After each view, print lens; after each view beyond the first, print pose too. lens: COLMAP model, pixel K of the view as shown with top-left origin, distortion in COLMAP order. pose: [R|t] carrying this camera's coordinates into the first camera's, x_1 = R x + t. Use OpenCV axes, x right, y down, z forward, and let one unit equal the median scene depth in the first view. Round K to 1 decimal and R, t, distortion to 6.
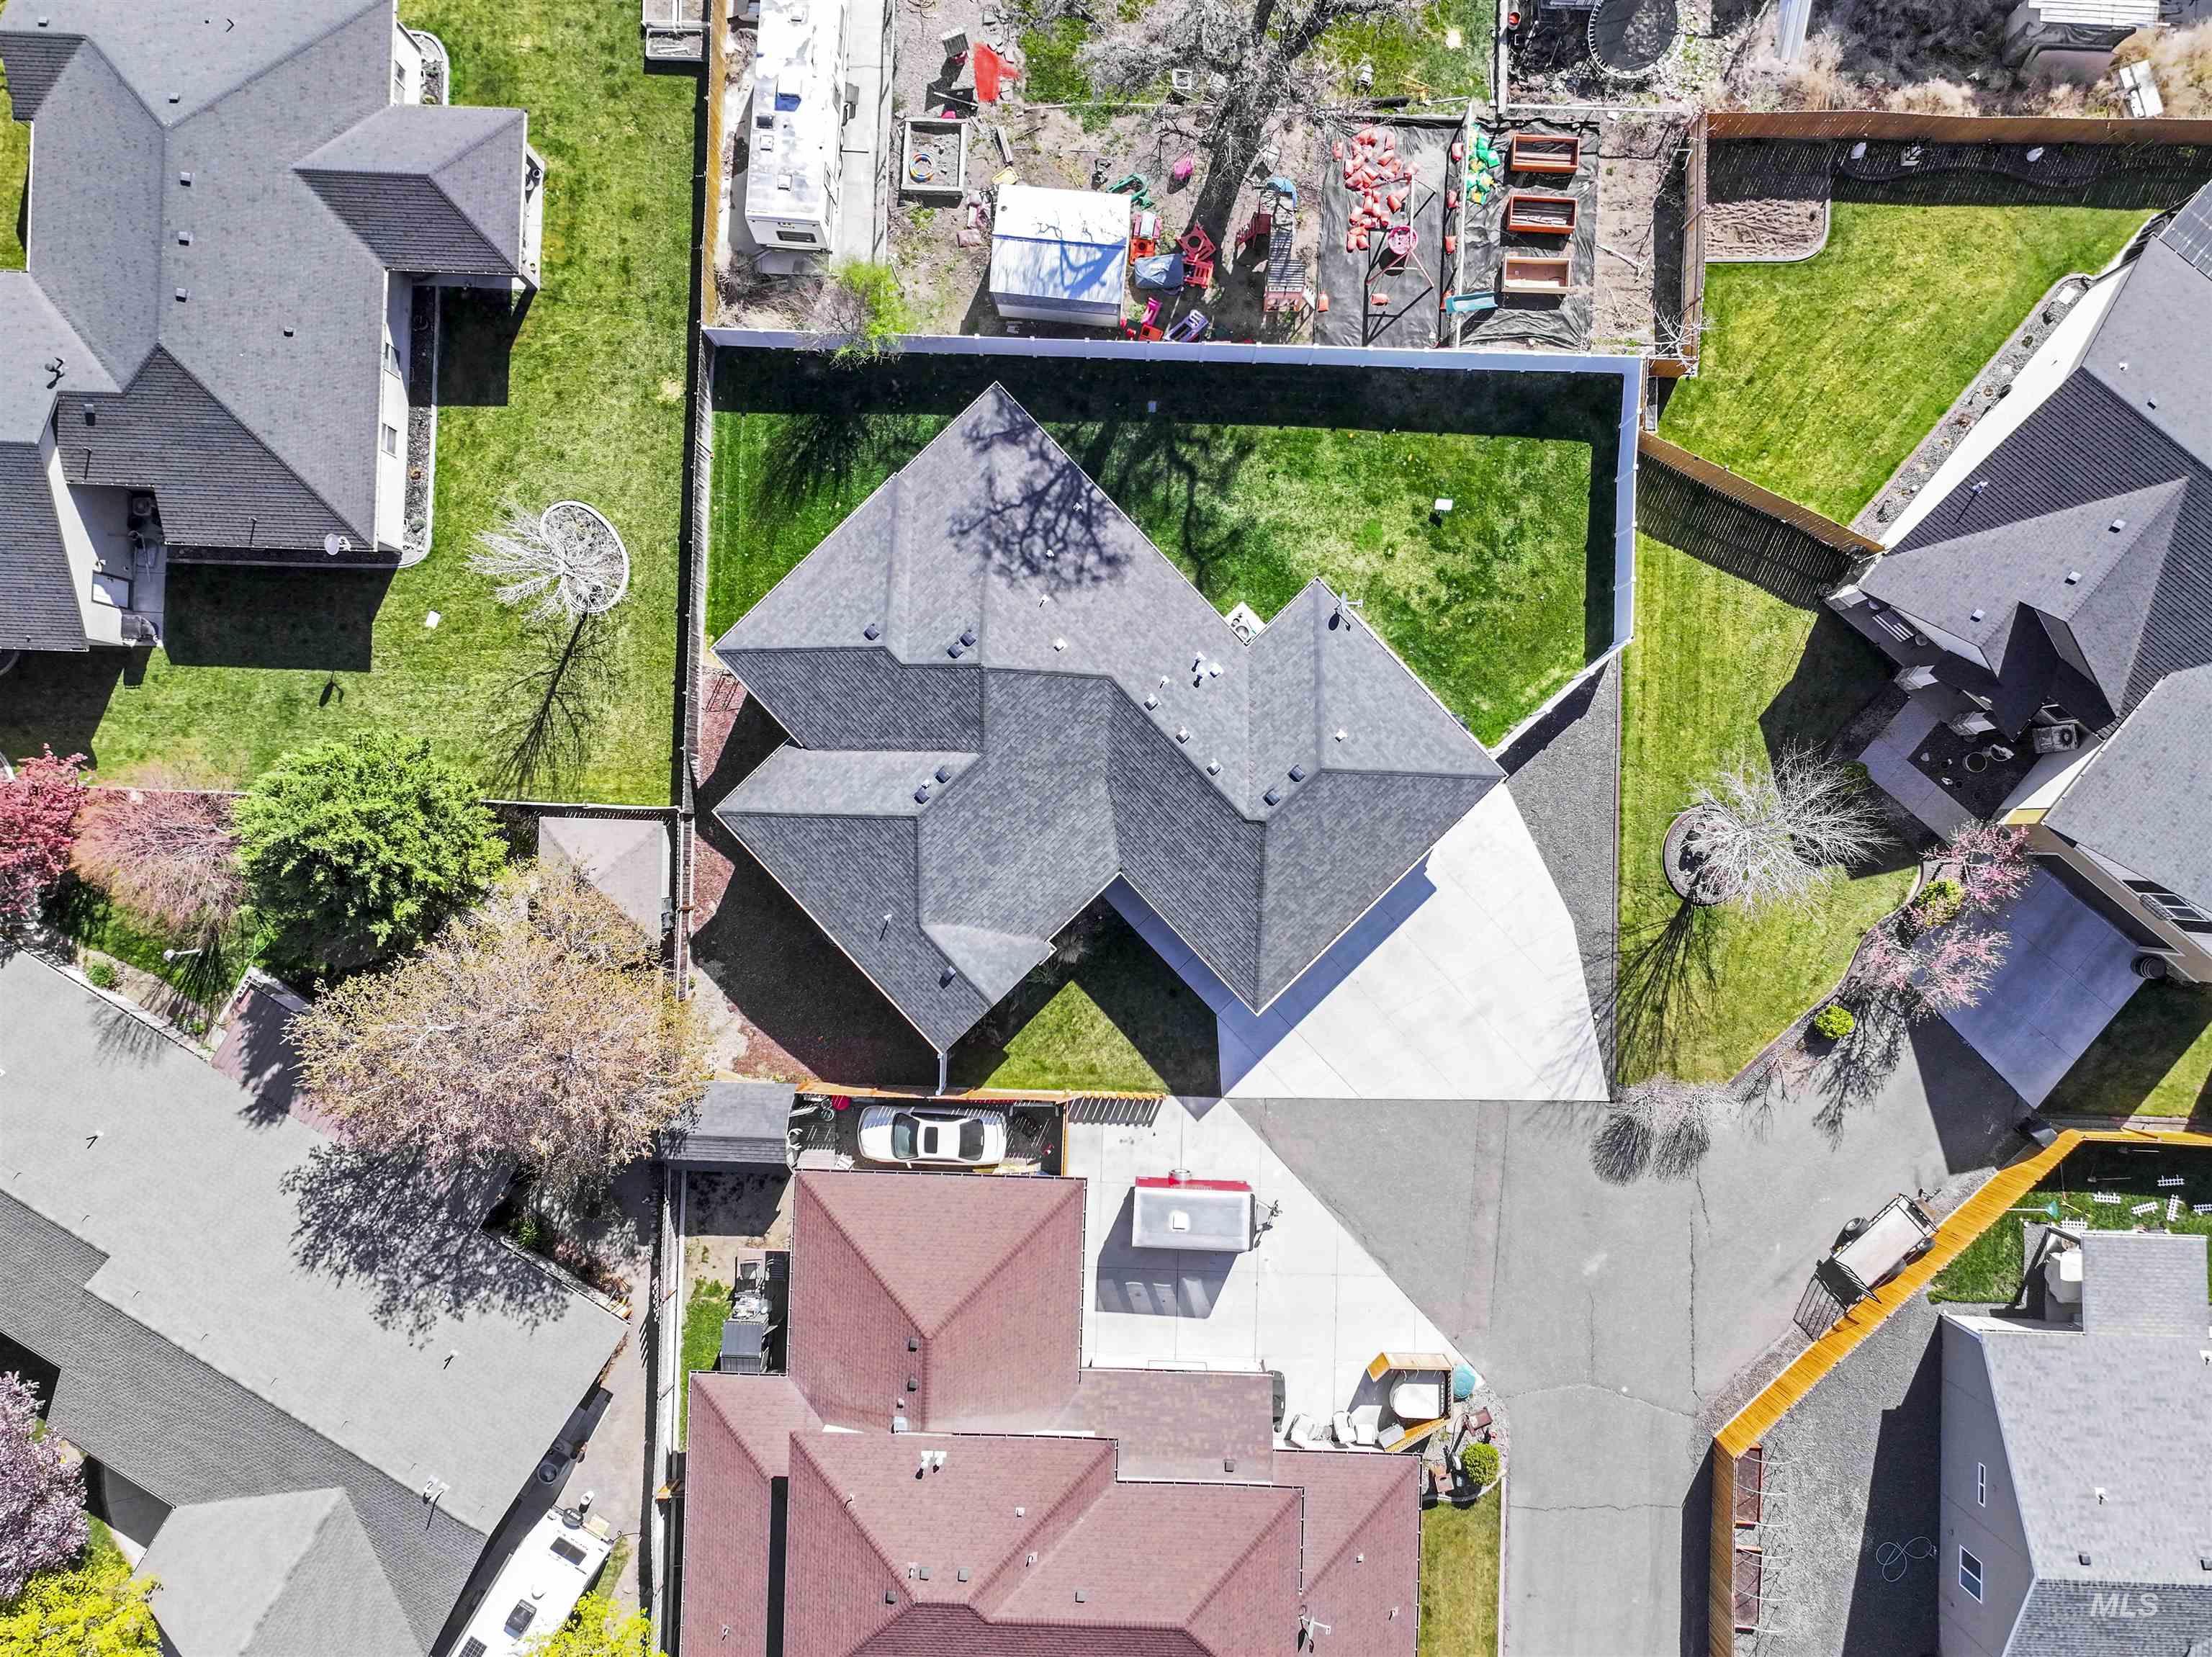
lens RADIAL K [[1601.4, 0, 1146.9], [0, 1601.4, 829.9], [0, 0, 1]] dist [0.011464, 0.001943]
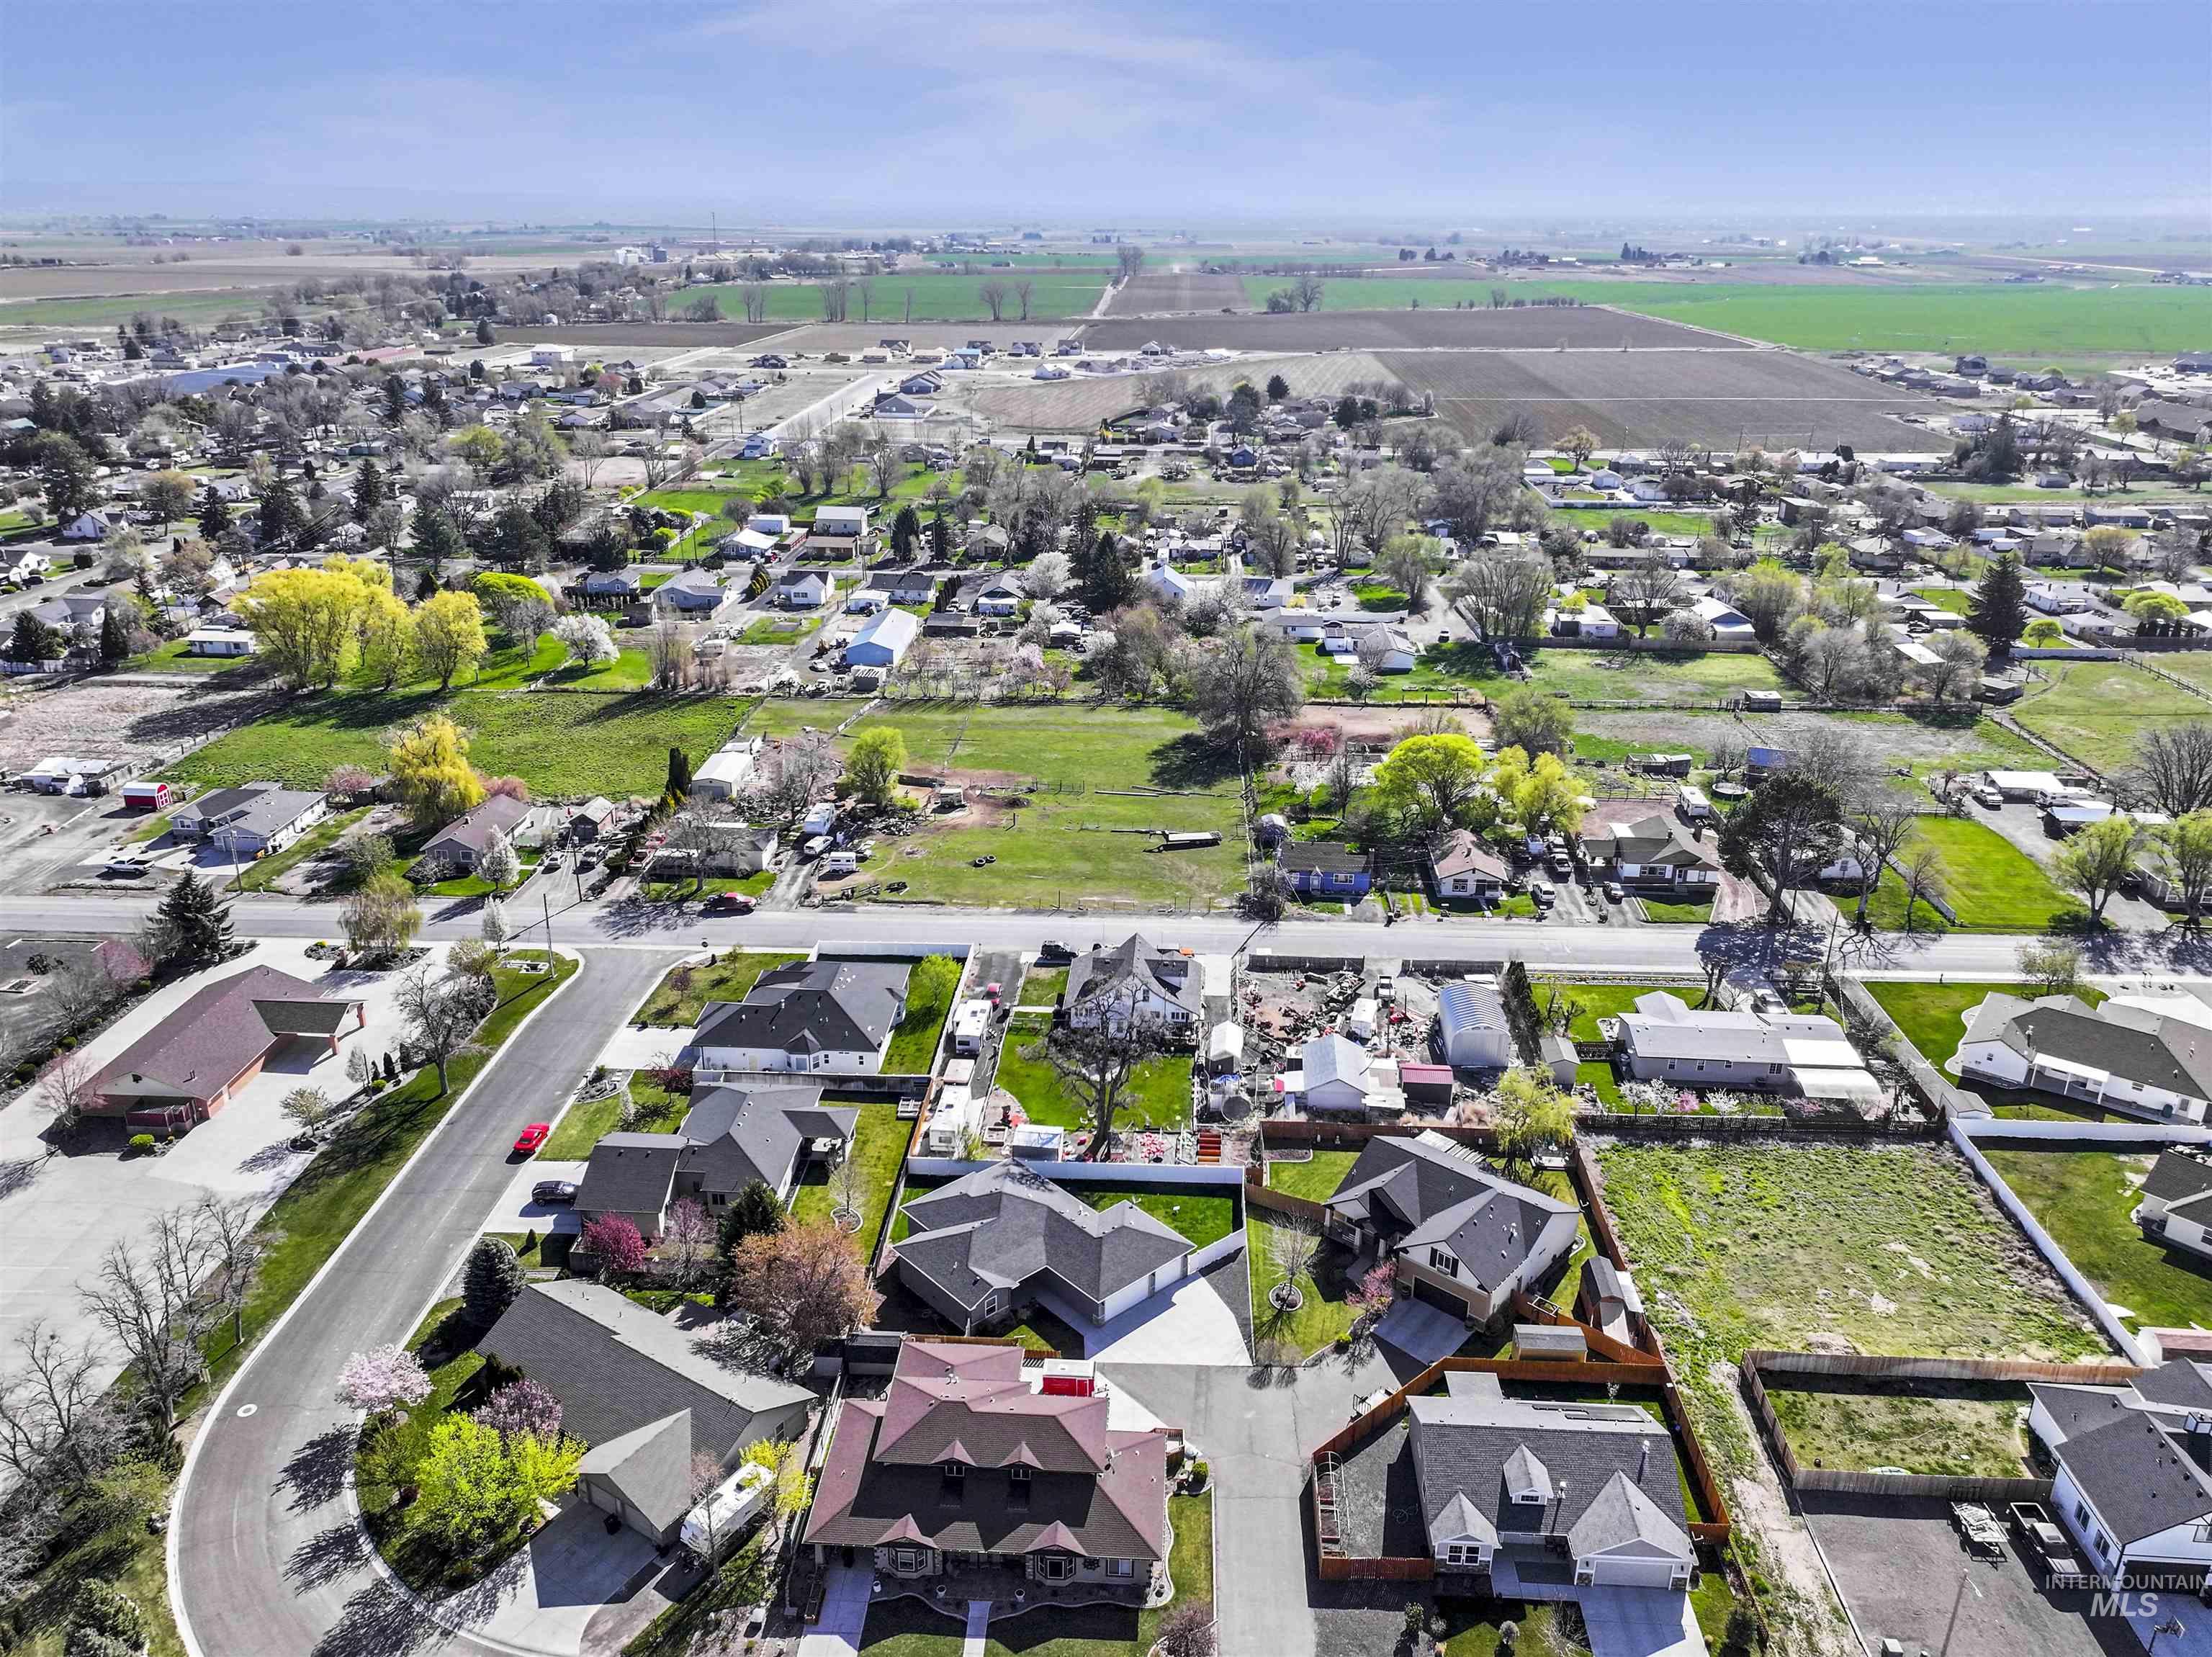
lens RADIAL K [[1601.4, 0, 1146.9], [0, 1601.4, 829.9], [0, 0, 1]] dist [0.011464, 0.001943]
pose [[0.999827, 0.016402, 0.008757, 0.103585], [0.001796, 0.383586, -0.923503, 2.003139], [-0.018507, 0.923359, 0.383490, -0.592888]]
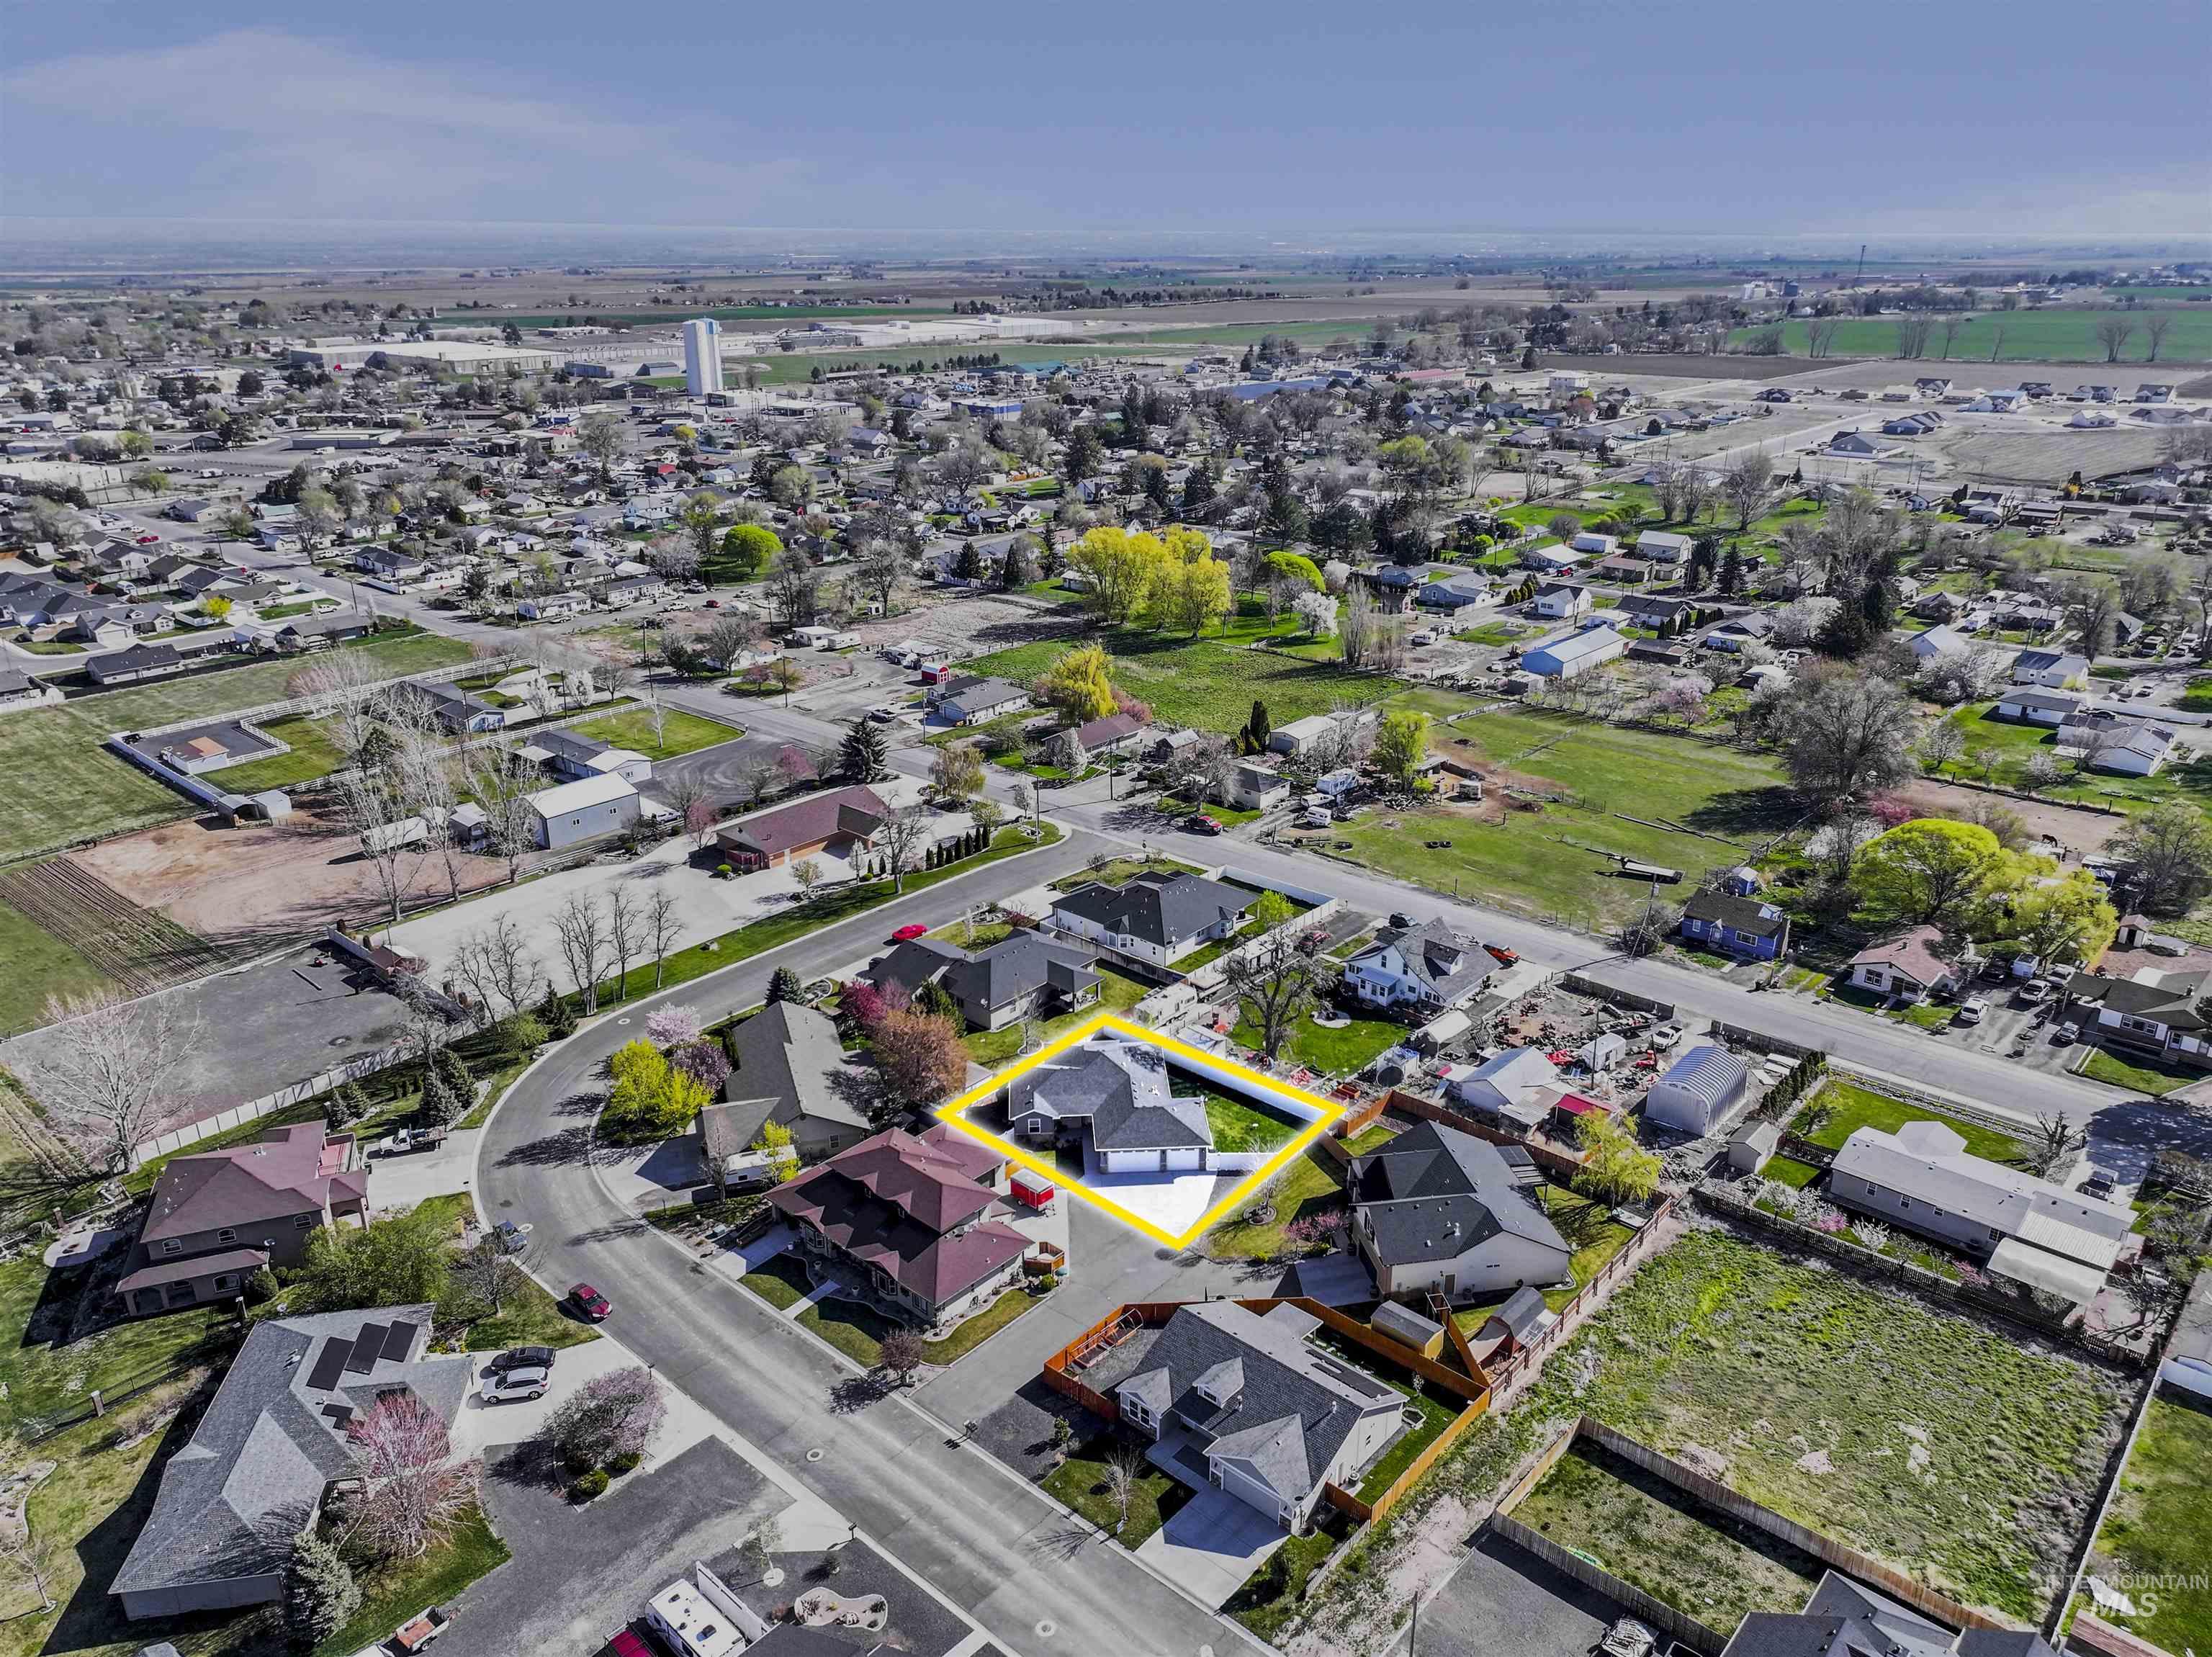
lens RADIAL K [[1601.4, 0, 1146.9], [0, 1601.4, 829.9], [0, 0, 1]] dist [0.011464, 0.001943]
pose [[0.775245, 0.223931, -0.590635, 1.646448], [-0.631559, 0.291539, -0.718427, 1.882339], [0.011315, 0.929978, 0.367440, -0.591636]]
